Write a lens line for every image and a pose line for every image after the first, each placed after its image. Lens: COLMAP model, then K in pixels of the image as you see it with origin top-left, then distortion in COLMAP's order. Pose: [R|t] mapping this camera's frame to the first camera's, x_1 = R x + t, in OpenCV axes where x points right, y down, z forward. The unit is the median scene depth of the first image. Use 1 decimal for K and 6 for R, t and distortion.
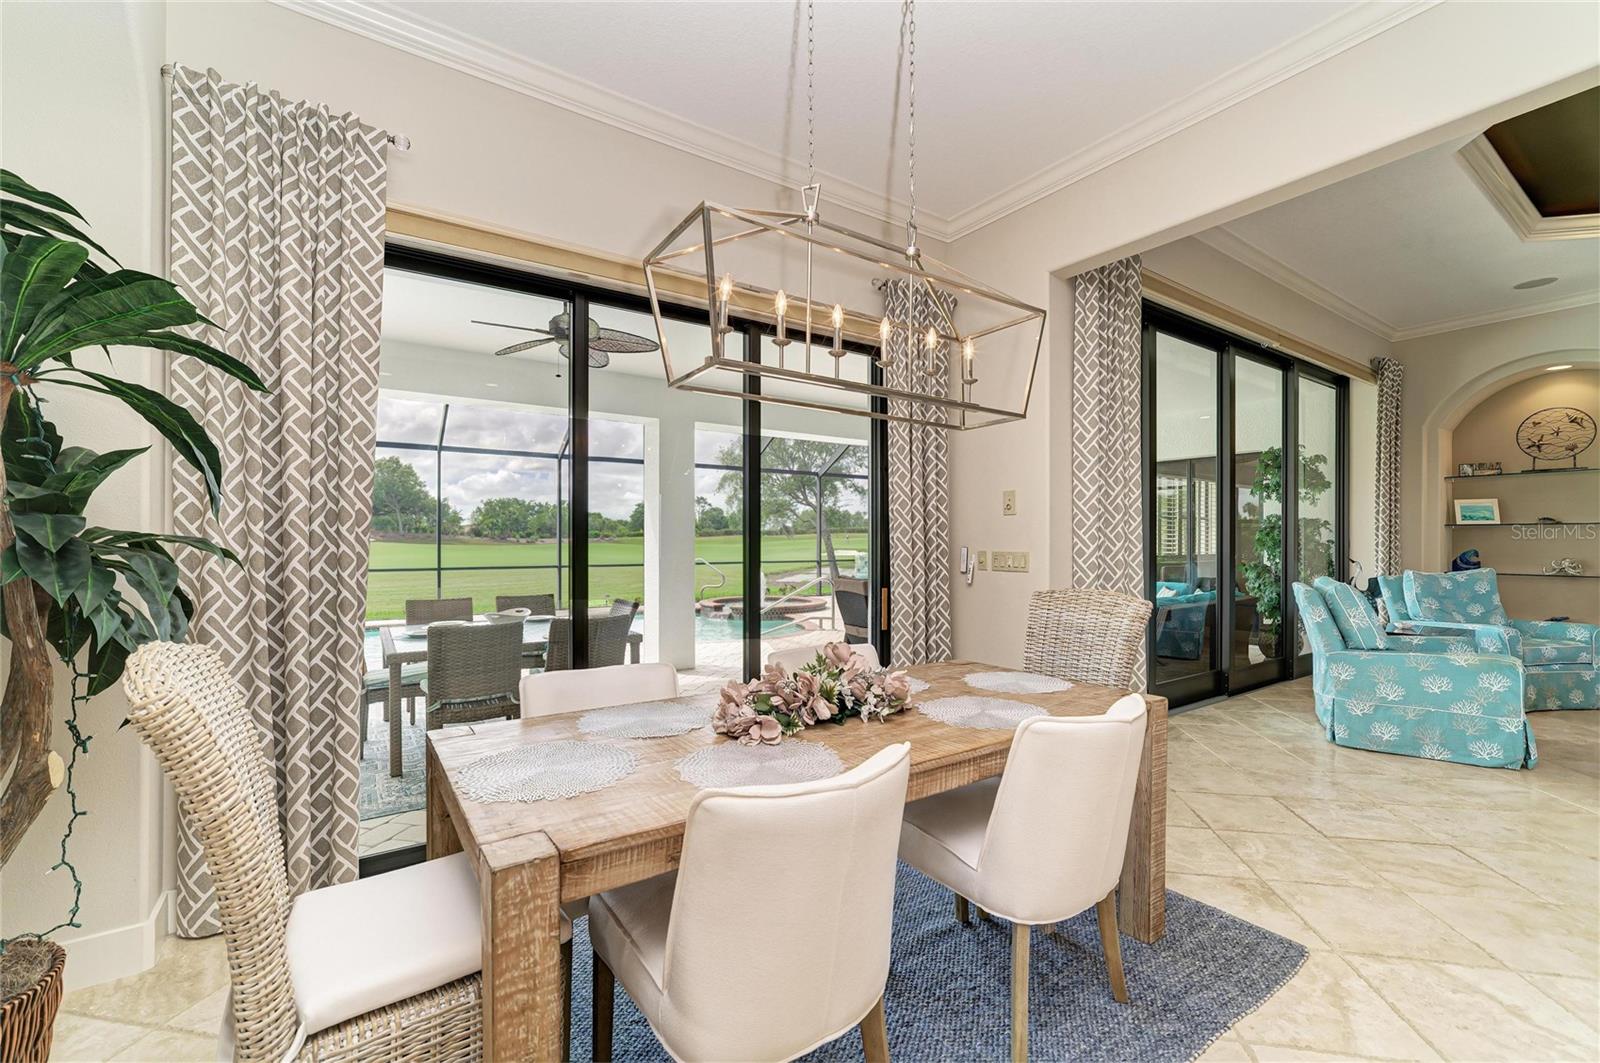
lens RADIAL K [[660.8, 0, 796.3], [0, 660.8, 538.2], [0, 0, 1]] dist [-0.003541, 0.001676]
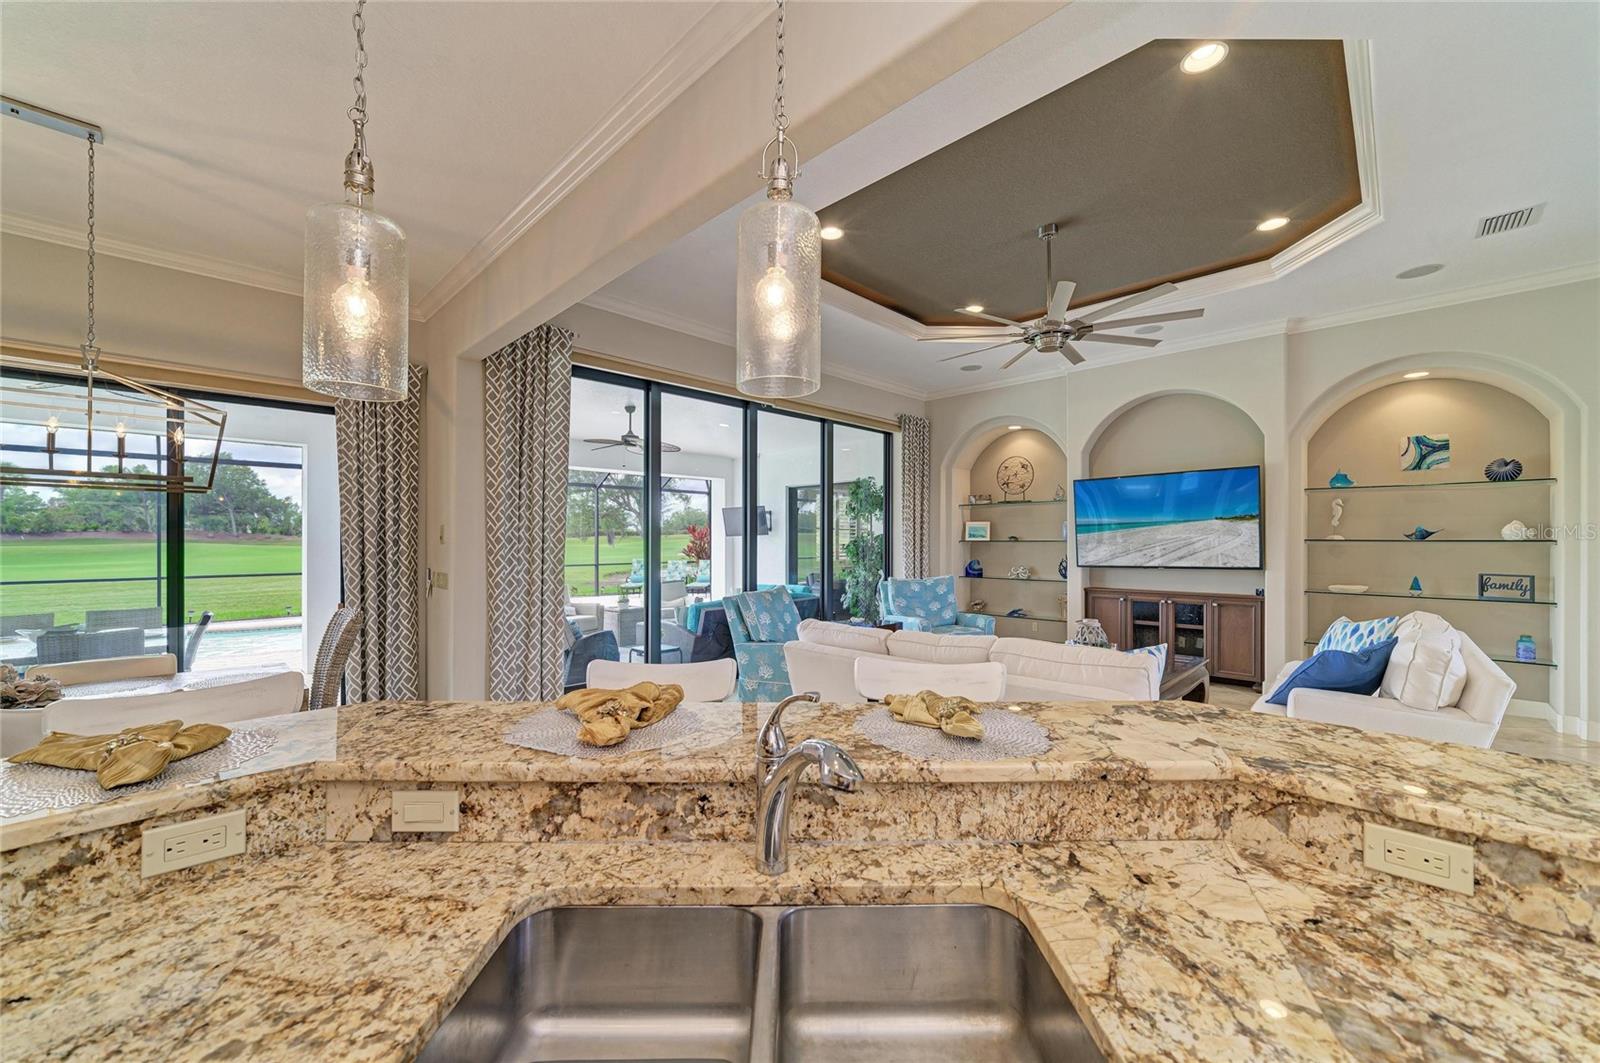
lens RADIAL K [[621.6, 0, 802.2], [0, 621.6, 534.0], [0, 0, 1]] dist [-0.001594, 0.001459]
pose [[0.980526, 0.005681, 0.196306, 0.455669], [-0.003395, 0.999922, -0.011982, -0.019342], [-0.196359, 0.011083, 0.980470, -0.160824]]
